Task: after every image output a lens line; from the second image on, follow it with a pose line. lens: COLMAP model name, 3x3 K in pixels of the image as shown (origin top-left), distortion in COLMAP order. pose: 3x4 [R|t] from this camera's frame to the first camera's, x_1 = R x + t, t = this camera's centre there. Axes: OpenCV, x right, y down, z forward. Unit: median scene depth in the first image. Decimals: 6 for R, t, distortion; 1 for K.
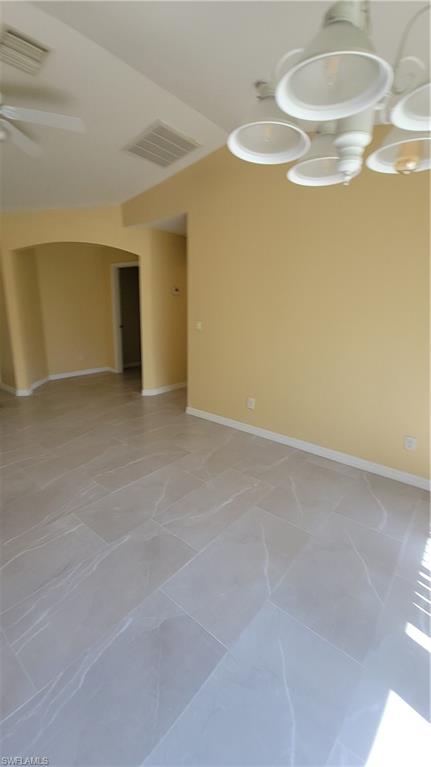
lens RADIAL K [[307.0, 0, 215.5], [0, 307.0, 383.5], [0, 0, 1]] dist [-0.000469, -0.007279]
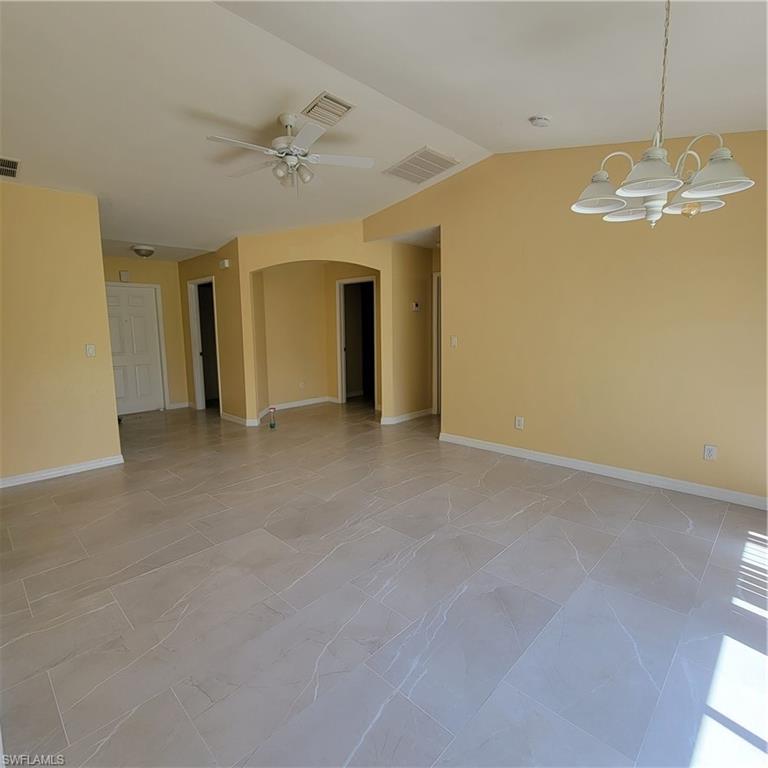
lens RADIAL K [[417.0, 0, 384.0], [0, 417.0, 384.0], [0, 0, 1]] dist [-0.016711, 0.001820]
pose [[0.996115, -0.027280, -0.083731, -0.175690], [0.017622, 0.993325, -0.113993, 0.082630], [0.086282, 0.112074, 0.989947, -0.253247]]
